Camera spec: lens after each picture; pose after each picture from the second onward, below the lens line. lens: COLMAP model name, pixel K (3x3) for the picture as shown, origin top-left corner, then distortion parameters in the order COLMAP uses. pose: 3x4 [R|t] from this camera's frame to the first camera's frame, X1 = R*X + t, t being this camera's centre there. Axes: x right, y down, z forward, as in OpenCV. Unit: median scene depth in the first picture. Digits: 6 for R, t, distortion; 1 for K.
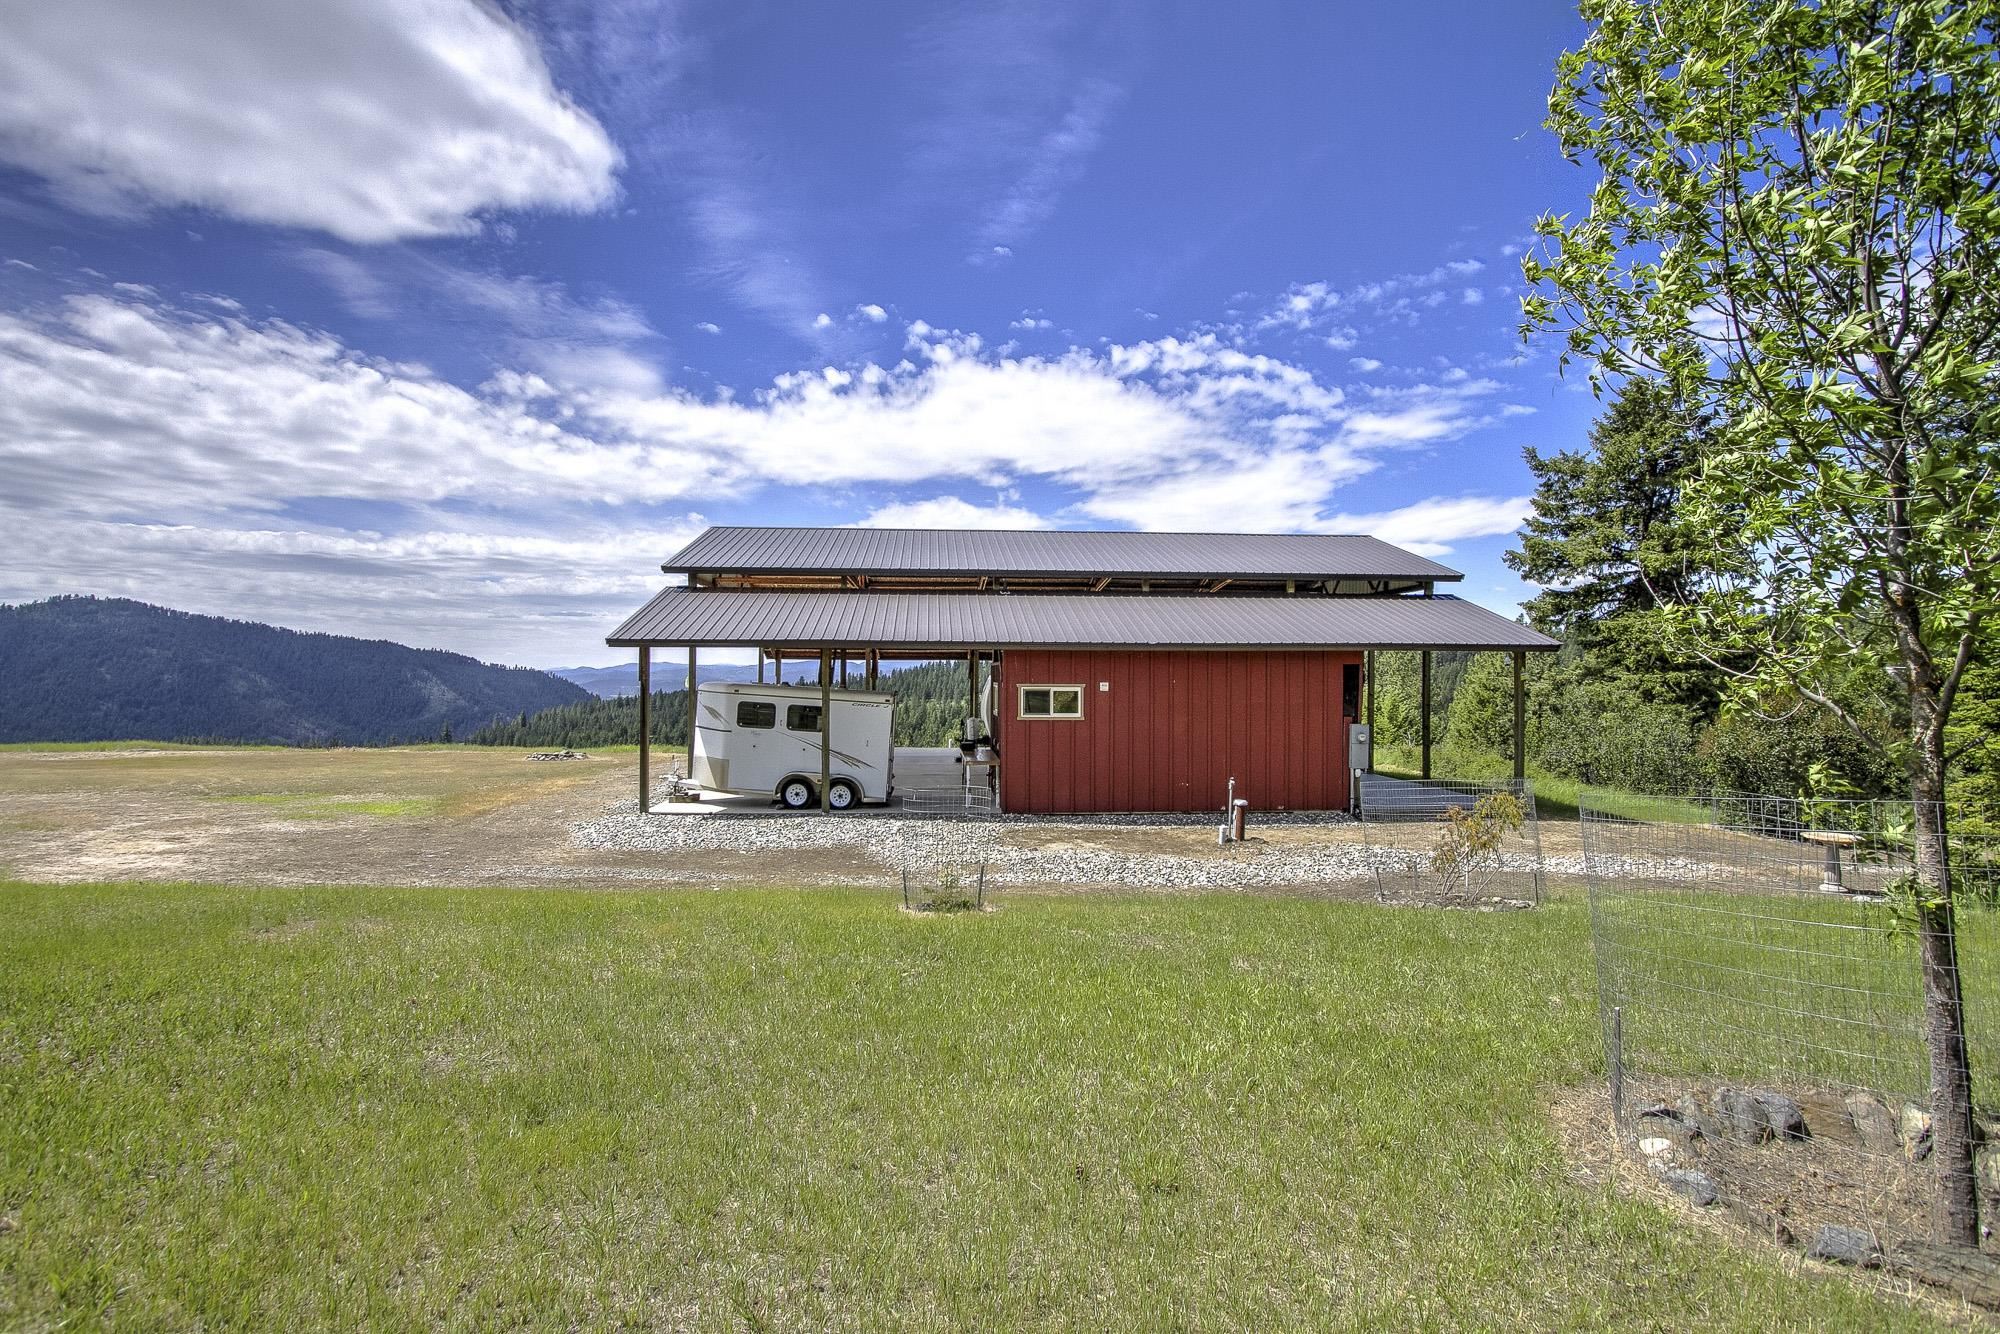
lens RADIAL K [[947.6, 0, 1000.0], [0, 947.6, 667.0], [0, 0, 1]] dist [0.000152, -0.000120]
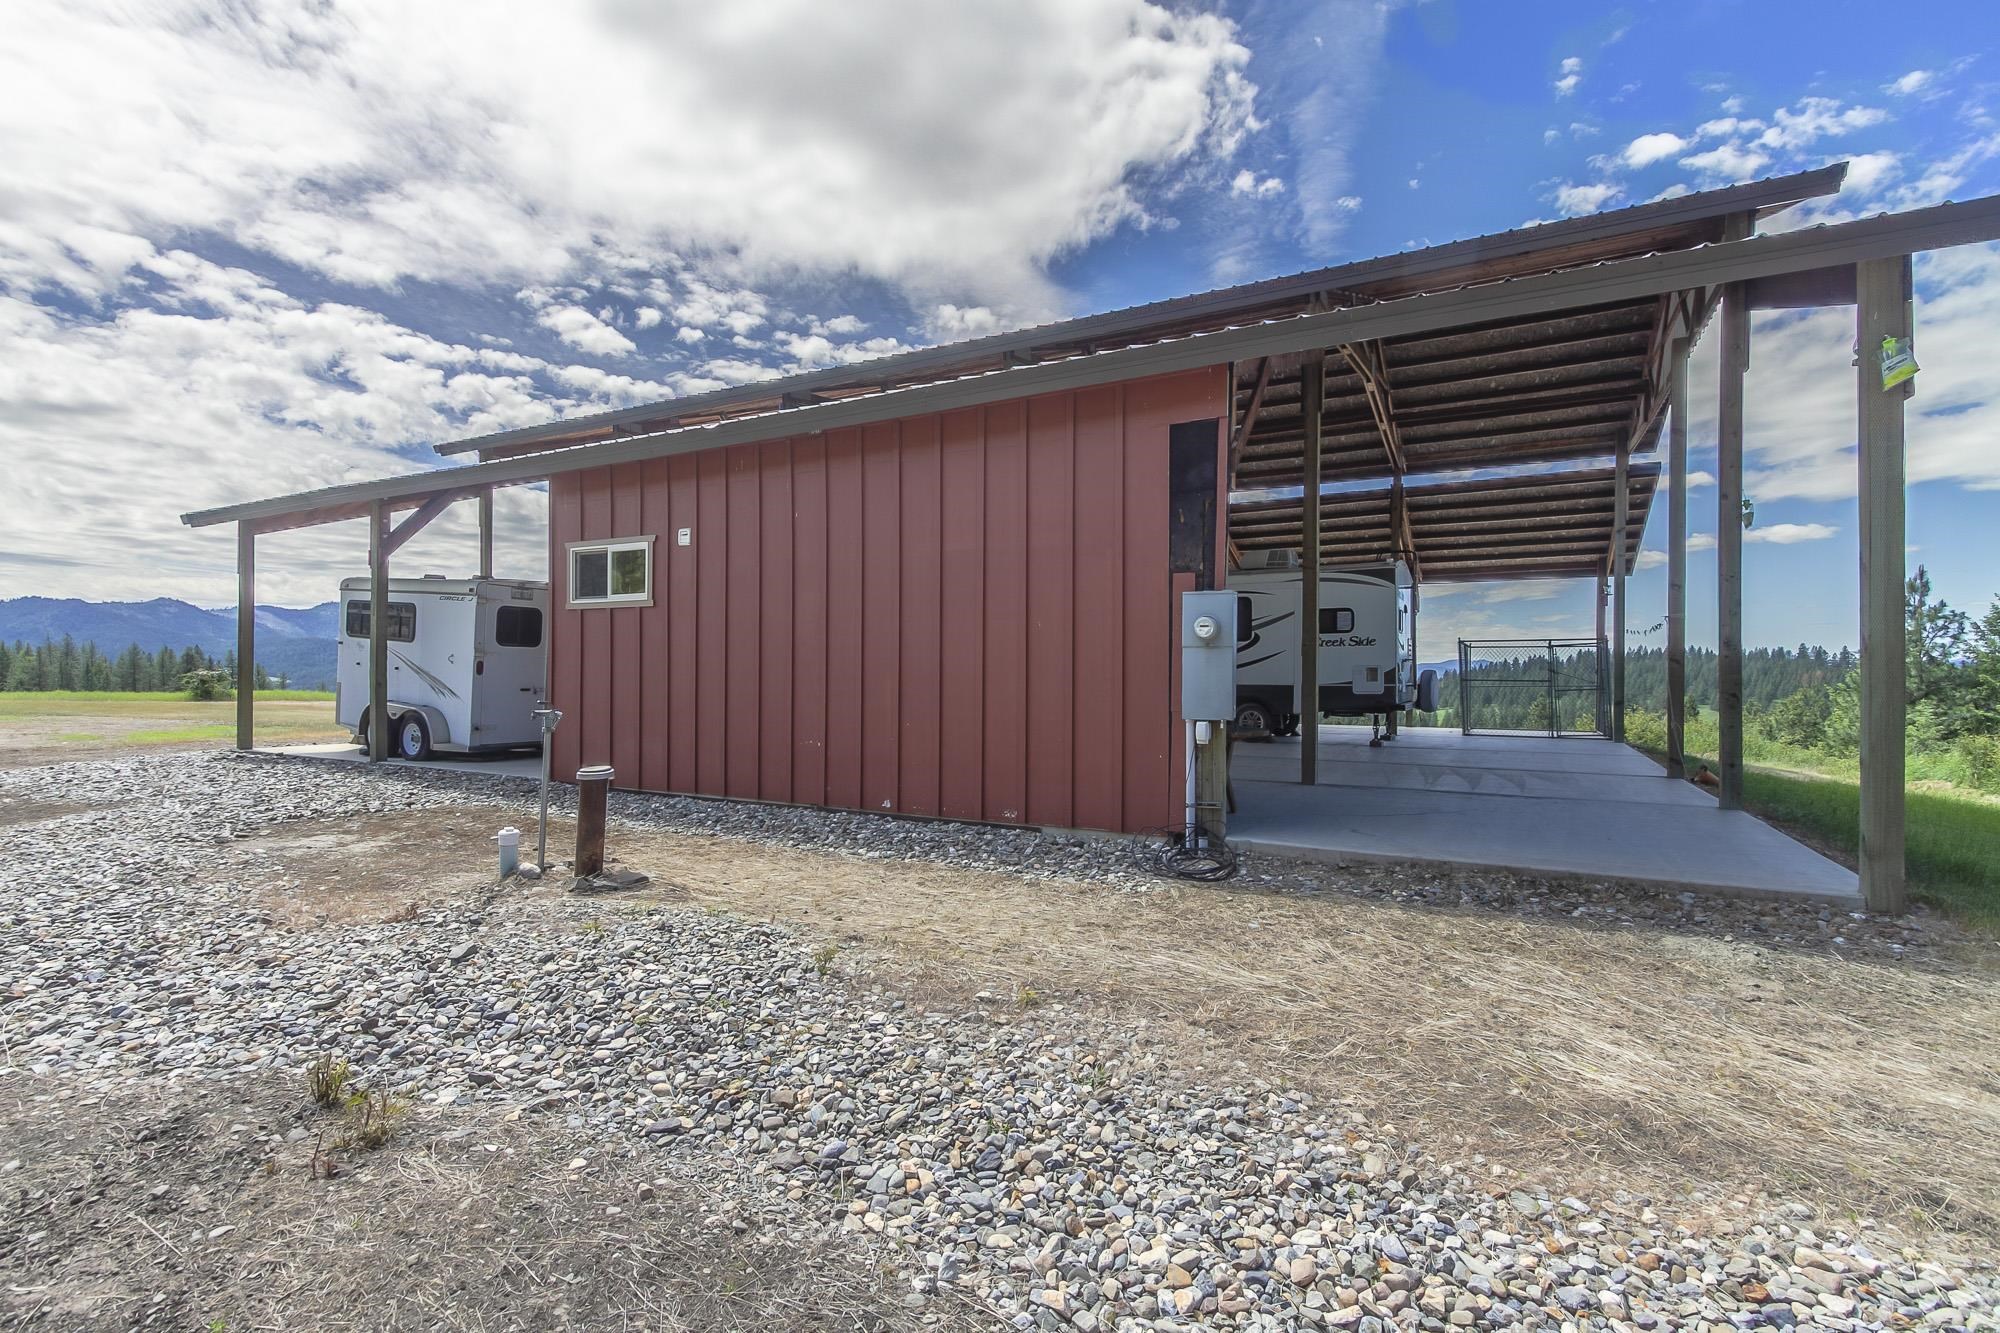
lens RADIAL K [[947.6, 0, 1000.0], [0, 947.6, 666.5], [0, 0, 1]] dist [0.000152, -0.000120]
pose [[0.826619, -0.006596, -0.562723, 0.519985], [0.000505, 0.999940, -0.010979, 0.093470], [0.562762, 0.008791, 0.826572, 0.691732]]
